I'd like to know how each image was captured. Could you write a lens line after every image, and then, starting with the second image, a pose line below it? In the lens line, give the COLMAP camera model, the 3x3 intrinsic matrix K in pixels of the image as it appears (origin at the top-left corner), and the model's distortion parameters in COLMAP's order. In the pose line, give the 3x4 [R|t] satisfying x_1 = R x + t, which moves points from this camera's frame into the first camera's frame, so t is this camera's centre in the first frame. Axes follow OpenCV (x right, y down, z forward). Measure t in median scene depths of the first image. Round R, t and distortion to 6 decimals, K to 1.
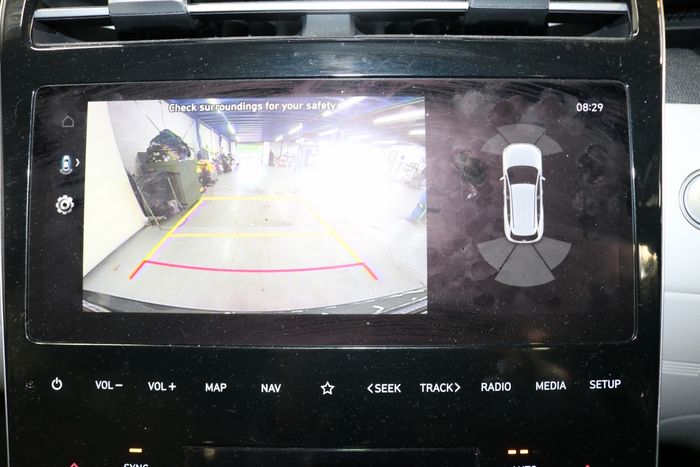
lens RADIAL K [[584.1, 0, 350.0], [0, 584.1, 233.5], [0, 0, 1]] dist [-0.142008, 0.087316]
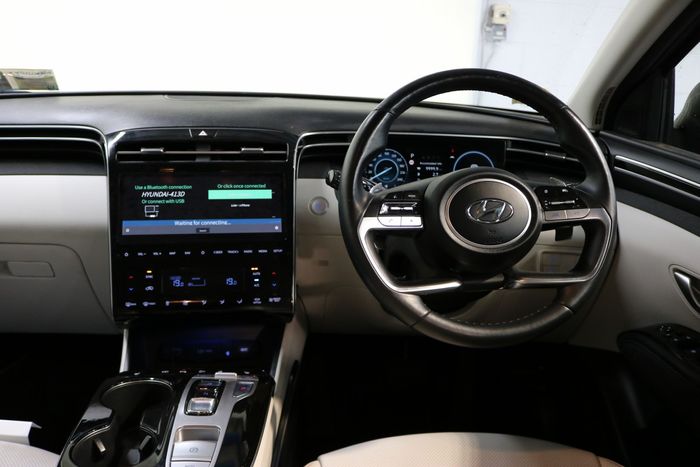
lens RADIAL K [[584.1, 0, 350.0], [0, 584.1, 233.5], [0, 0, 1]] dist [-0.142008, 0.087316]
pose [[0.996266, -0.004239, 0.086236, 0.571558], [0.020758, 0.981259, -0.191570, 0.863672], [-0.083808, 0.192645, 0.977683, -2.682056]]
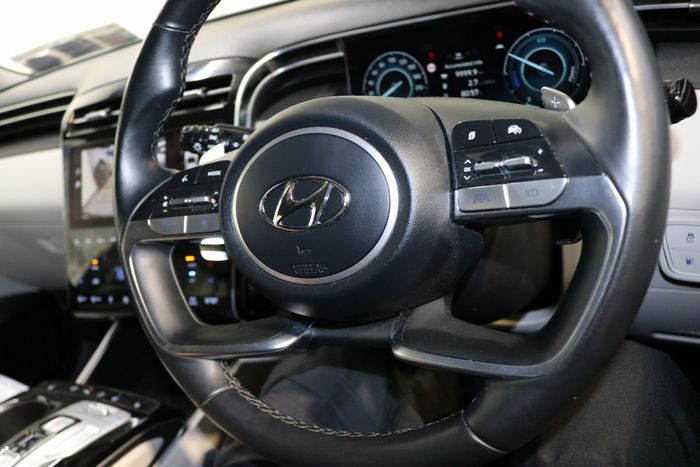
lens RADIAL K [[584.1, 0, 350.0], [0, 584.1, 233.5], [0, 0, 1]] dist [-0.142008, 0.087316]
pose [[0.862586, -0.015764, -0.505664, 2.376919], [0.013359, 0.999876, -0.008383, 0.266070], [0.505734, 0.000476, 0.862690, -0.946300]]
